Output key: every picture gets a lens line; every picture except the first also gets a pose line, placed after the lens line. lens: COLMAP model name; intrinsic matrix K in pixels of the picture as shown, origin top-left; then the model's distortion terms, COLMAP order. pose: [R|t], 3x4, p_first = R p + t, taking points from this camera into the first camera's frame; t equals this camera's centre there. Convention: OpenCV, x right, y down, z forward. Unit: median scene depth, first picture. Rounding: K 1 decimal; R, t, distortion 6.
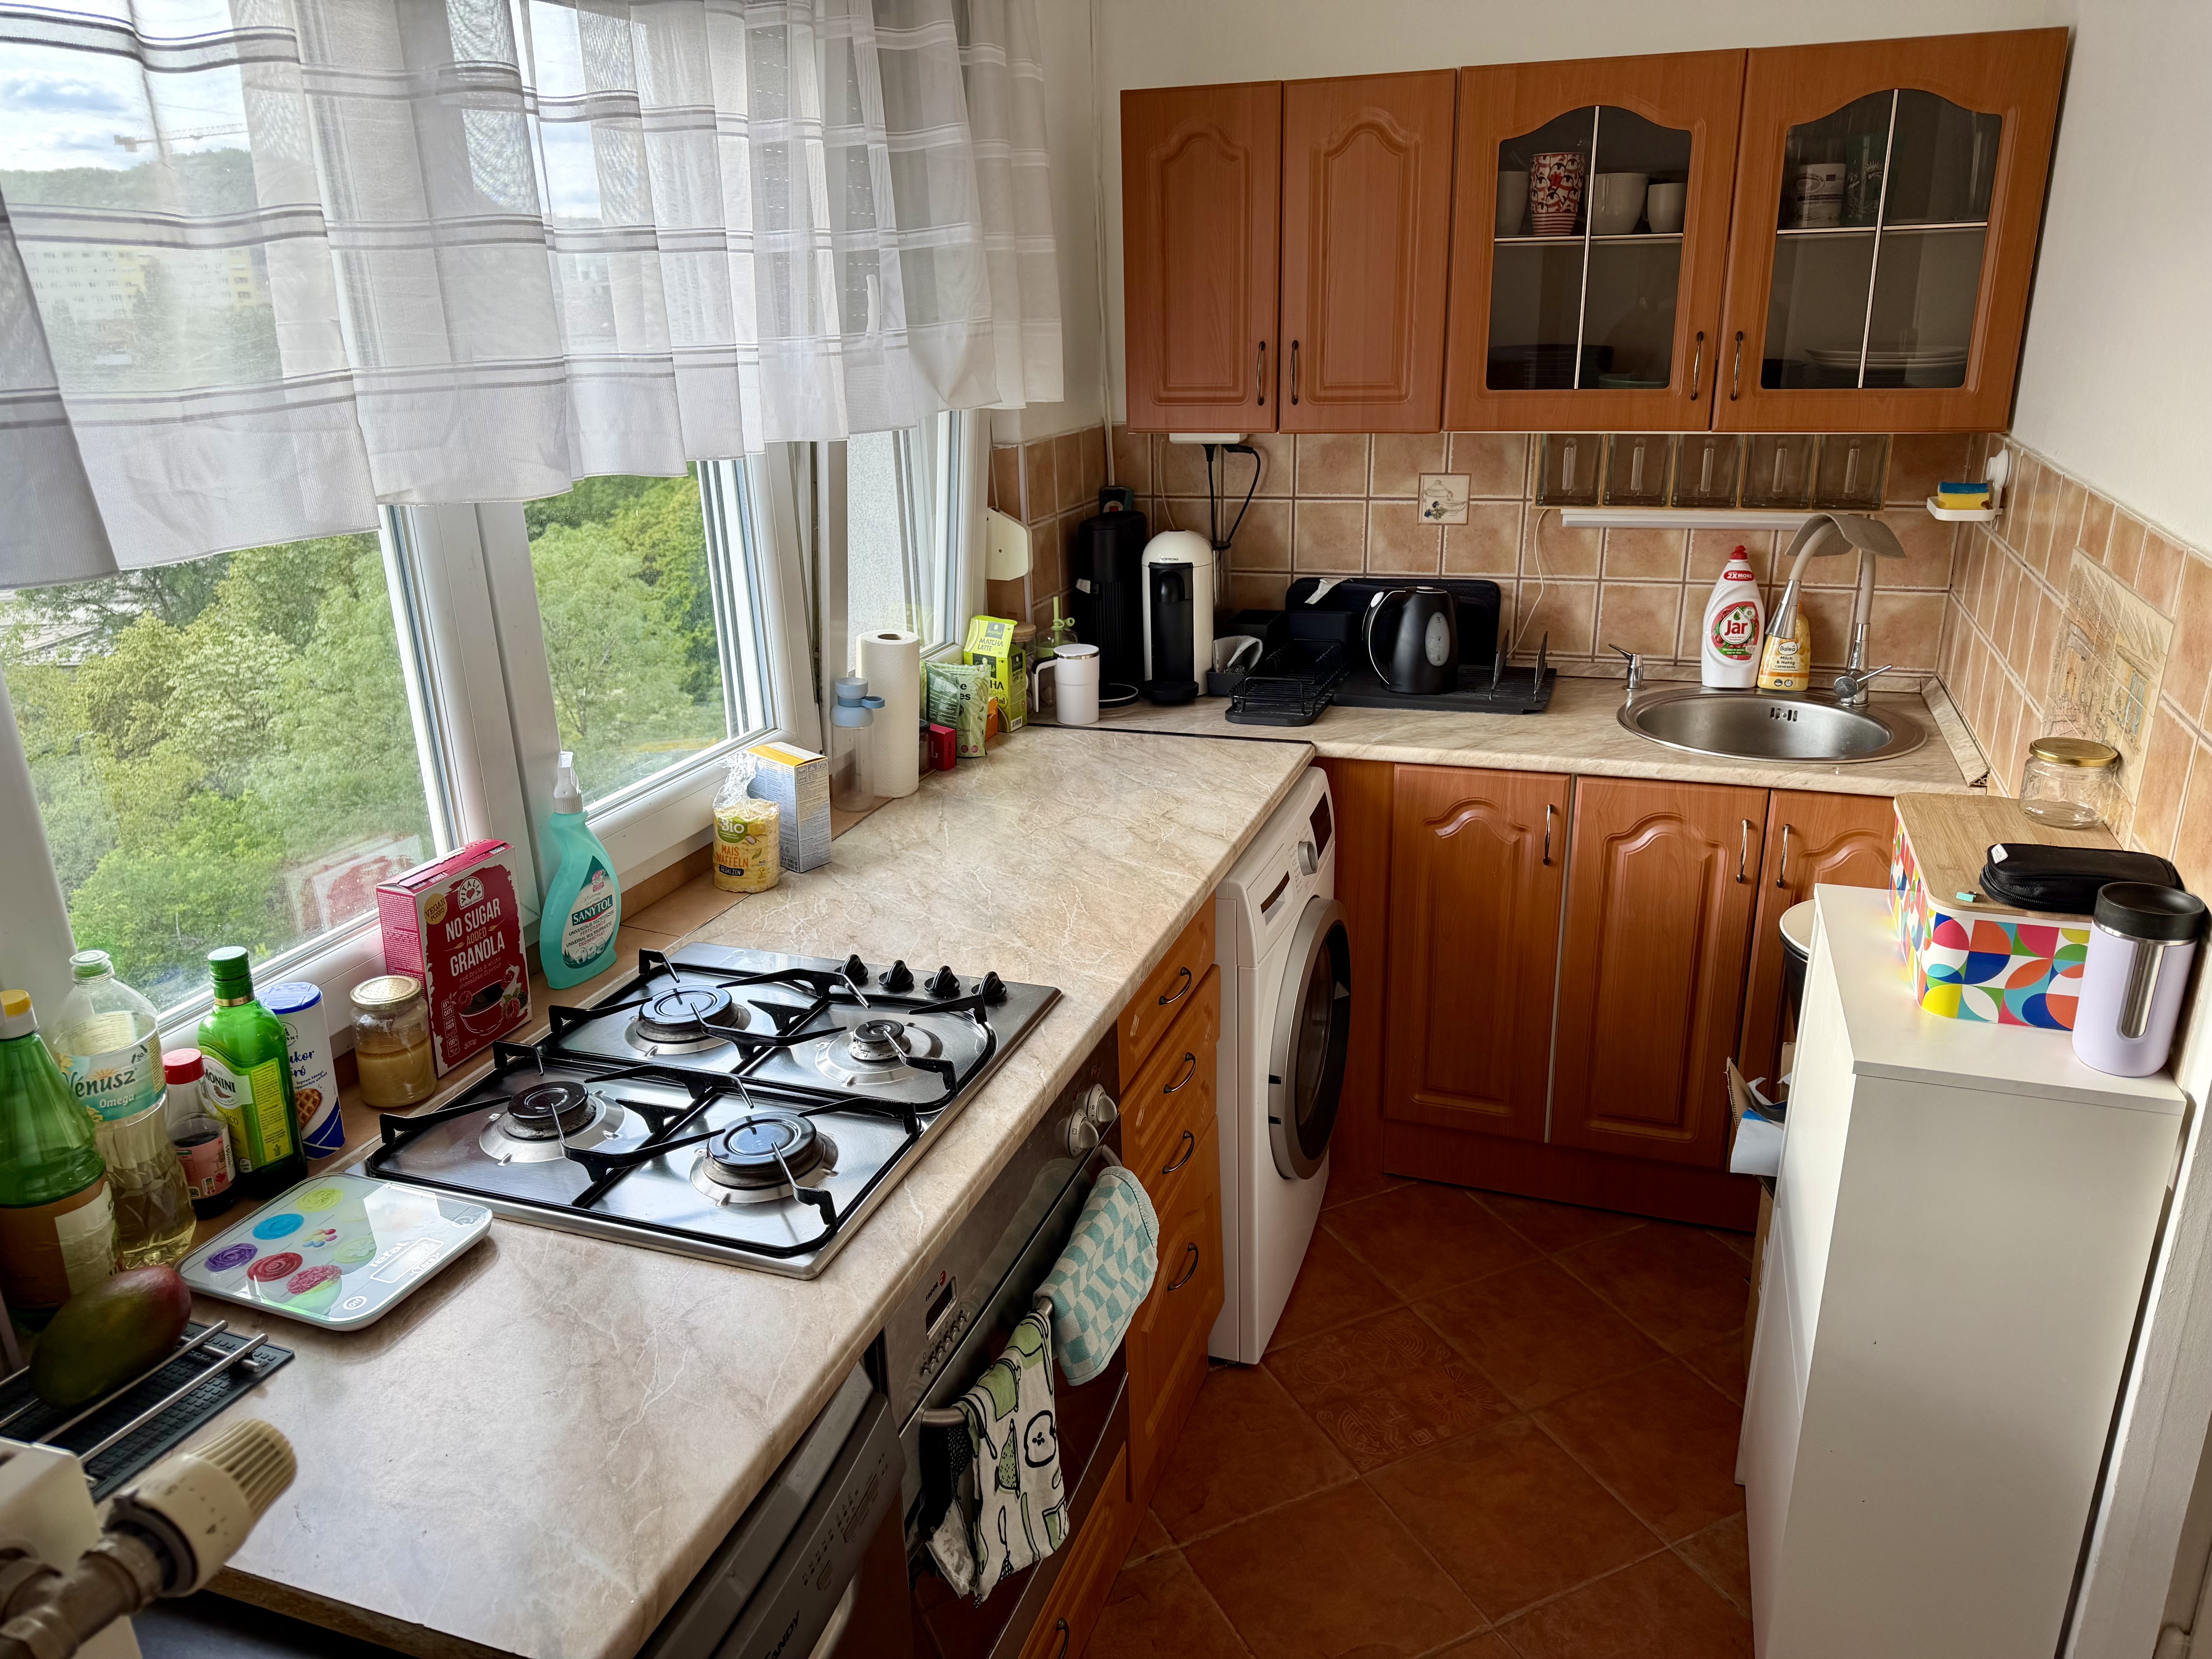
lens RADIAL K [[1532.2, 0, 1106.0], [0, 1532.2, 829.5], [0, 0, 1]] dist [0.060881, -0.086960]
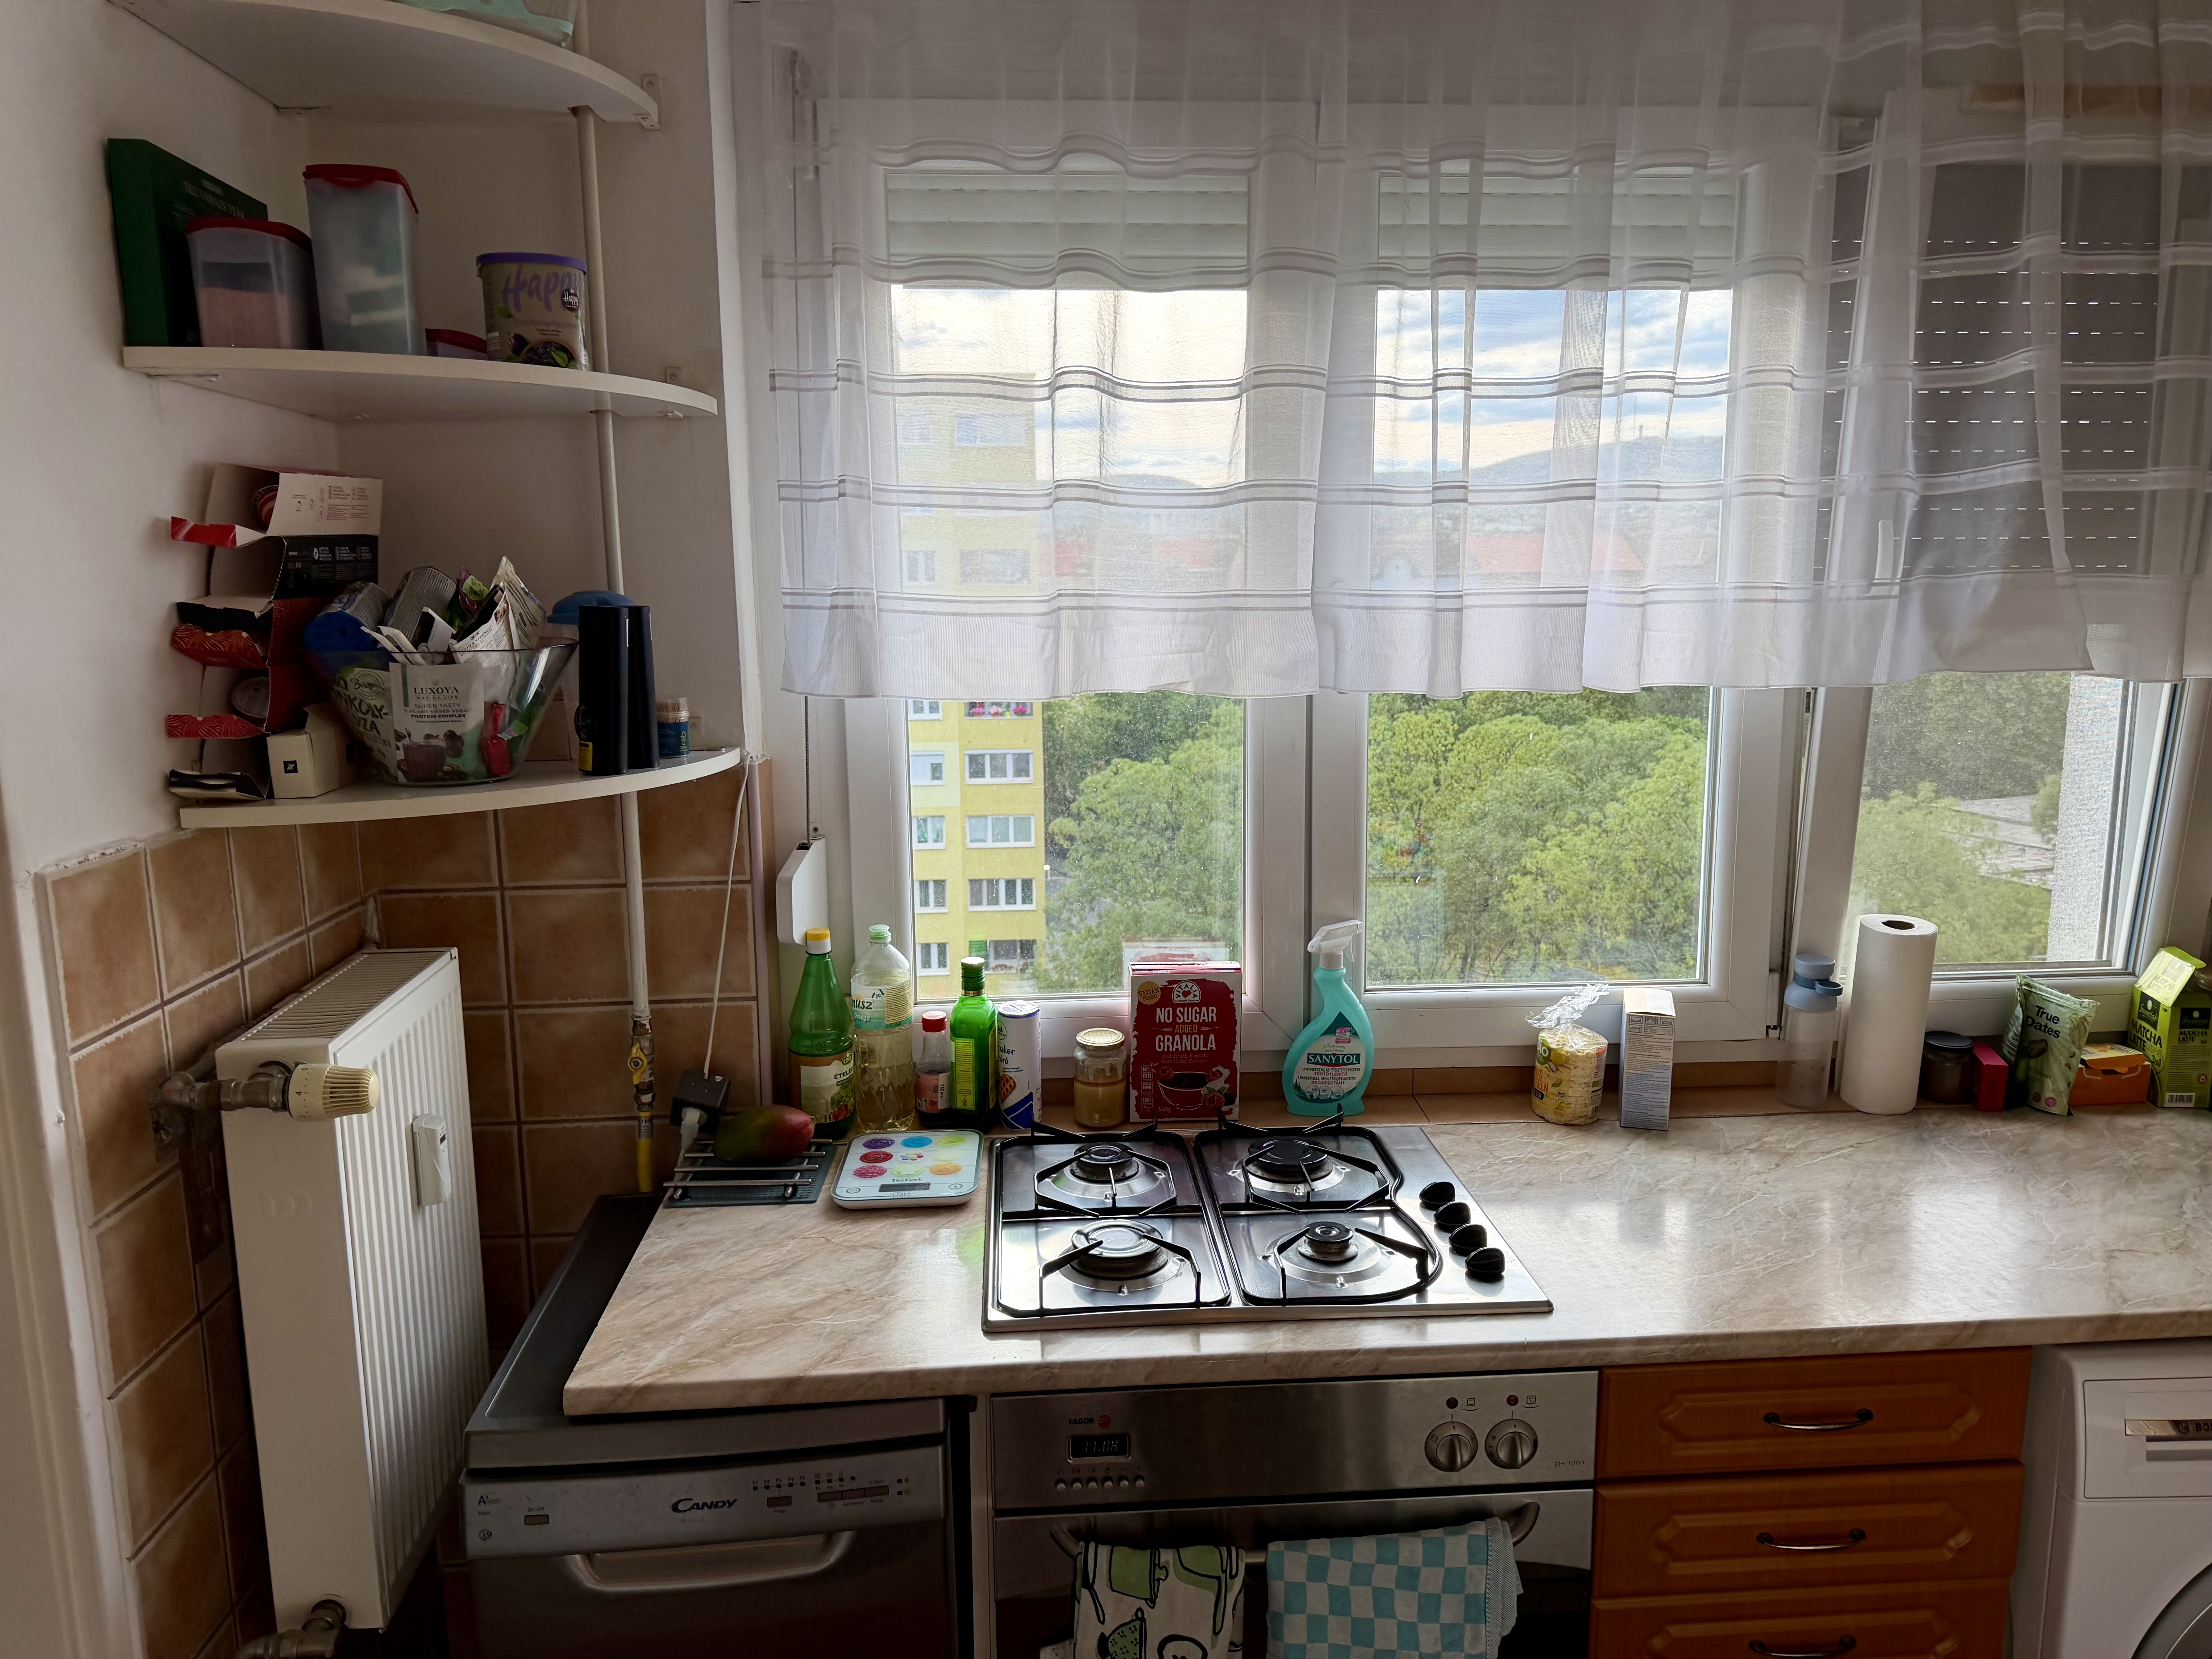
lens RADIAL K [[1532.2, 0, 1106.0], [0, 1532.2, 829.5], [0, 0, 1]] dist [0.060881, -0.086960]
pose [[0.409129, 0.180051, -0.894536, 0.628153], [-0.306283, 0.950560, 0.051244, -0.124126], [0.859537, 0.253016, 0.444048, 0.337674]]
